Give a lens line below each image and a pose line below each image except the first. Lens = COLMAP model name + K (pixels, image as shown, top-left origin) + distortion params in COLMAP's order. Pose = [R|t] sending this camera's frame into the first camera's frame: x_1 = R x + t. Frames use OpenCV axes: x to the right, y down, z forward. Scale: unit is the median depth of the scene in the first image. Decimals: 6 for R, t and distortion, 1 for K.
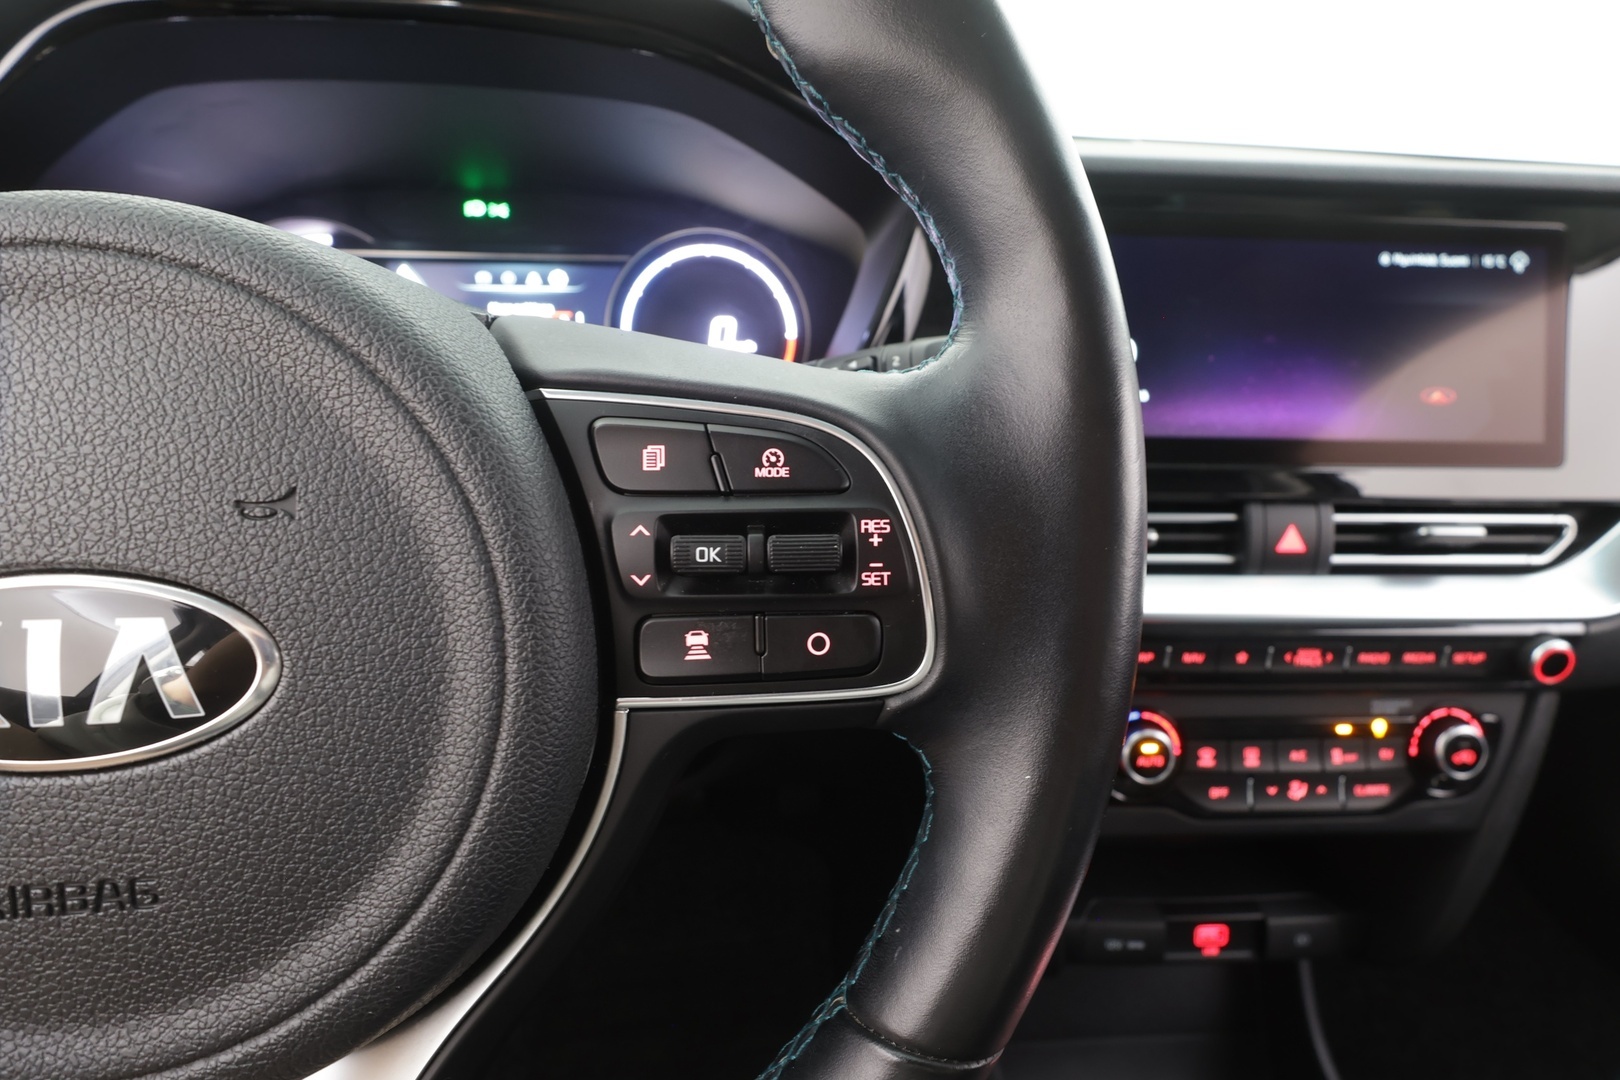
lens RADIAL K [[762.9, 0, 810.0], [0, 762.9, 540.0], [0, 0, 1]] dist [0.002356, -0.000122]
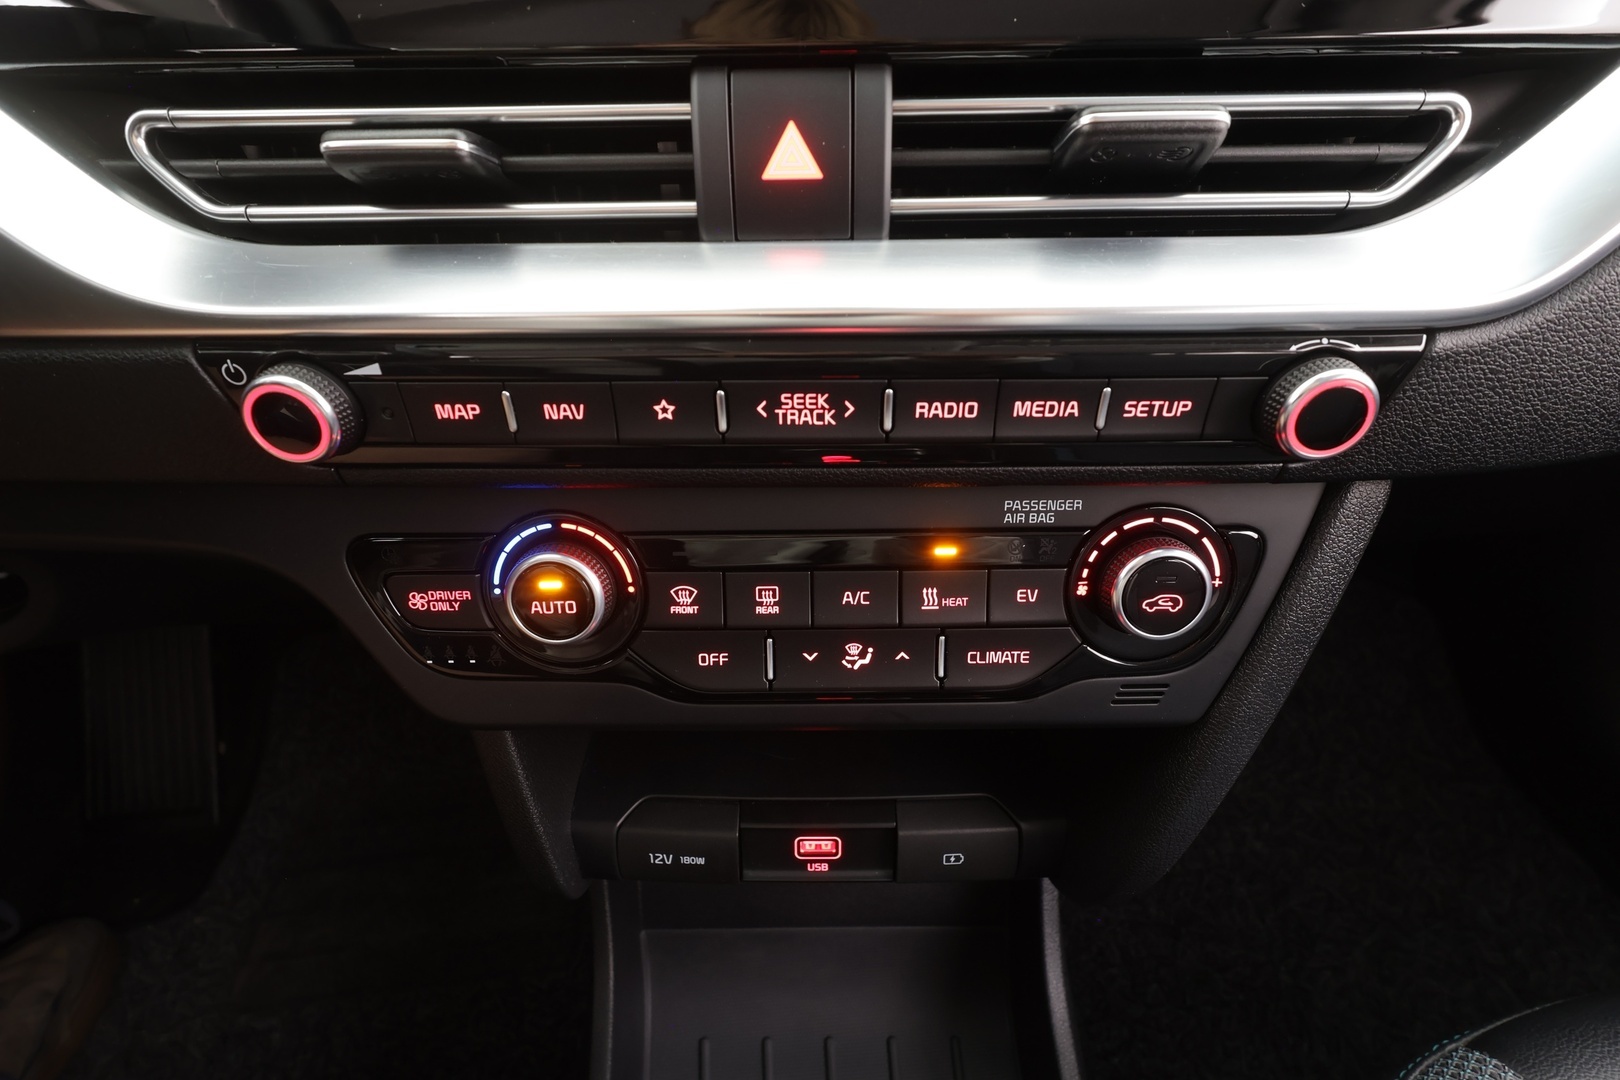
lens RADIAL K [[762.9, 0, 810.0], [0, 762.9, 540.0], [0, 0, 1]] dist [0.002356, -0.000122]
pose [[0.997176, 0.002918, -0.075045, 0.687809], [0.015100, 0.971047, 0.238410, 0.117956], [0.073568, -0.238870, 0.968261, 0.506311]]
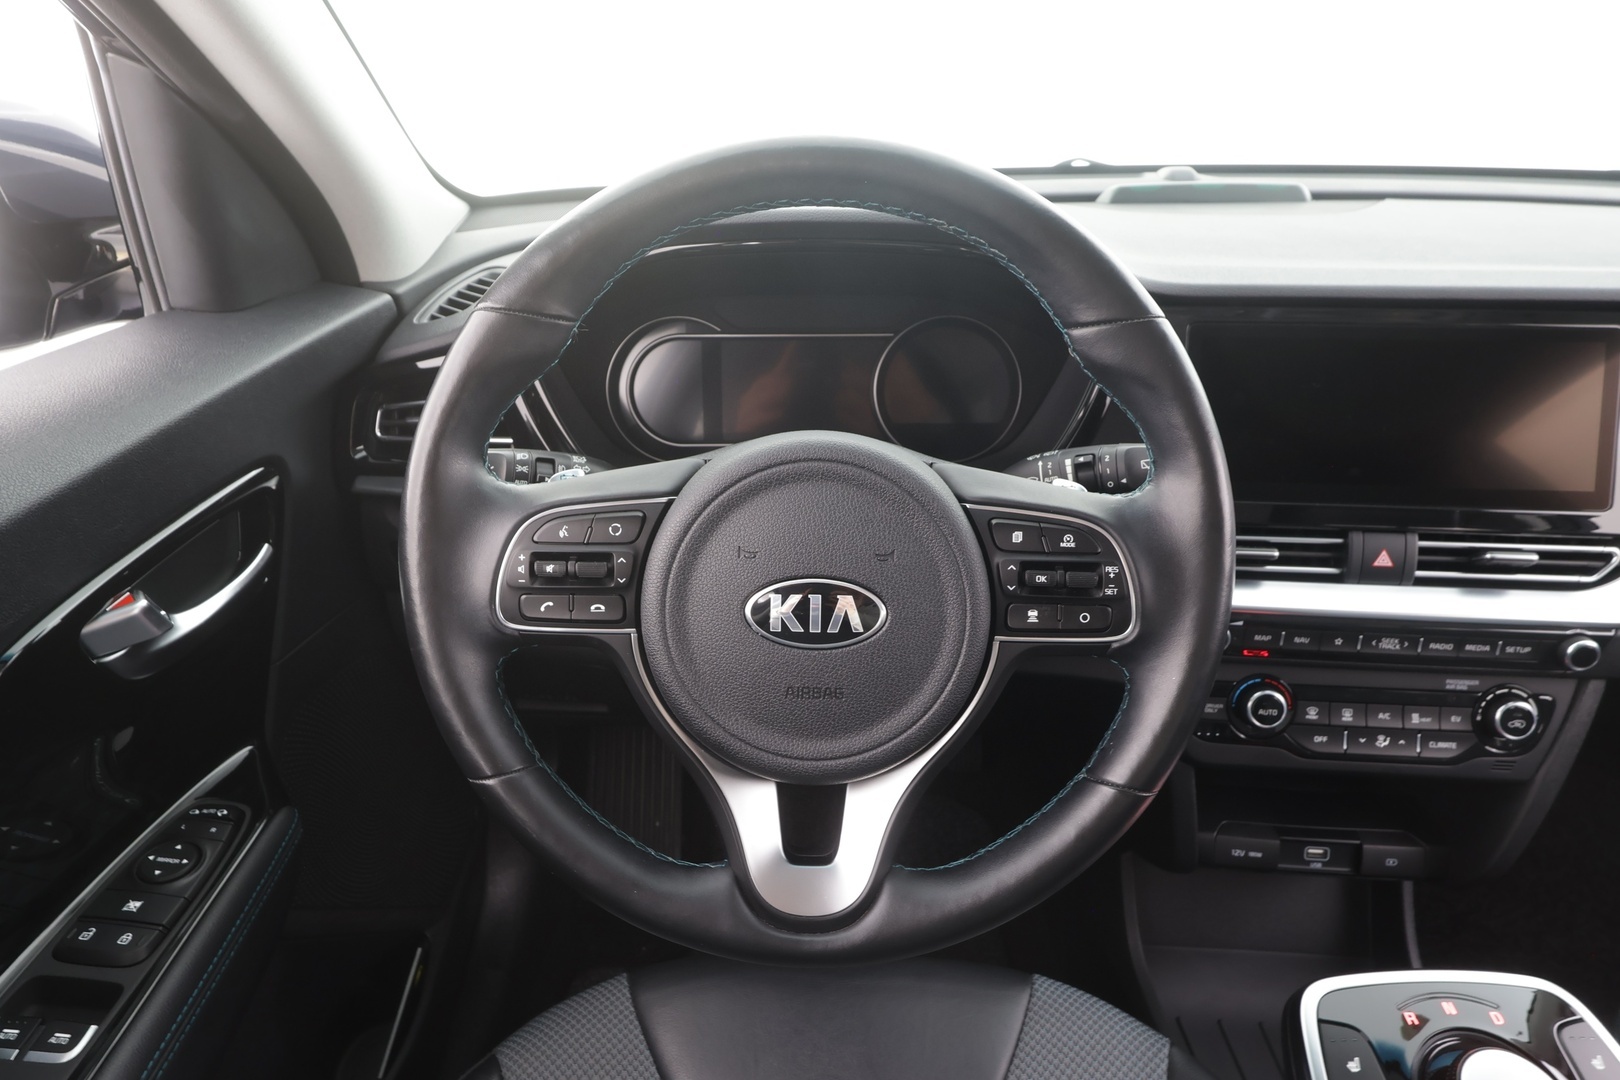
lens RADIAL K [[914.2, 0, 795.6], [0, 914.2, 533.1], [0, 0, 1]] dist [0.000332, 0.001667]
pose [[0.991047, 0.032046, -0.129612, -0.211575], [-0.026428, 0.998645, 0.044834, -0.093584], [0.130873, -0.041007, 0.990551, -0.783332]]
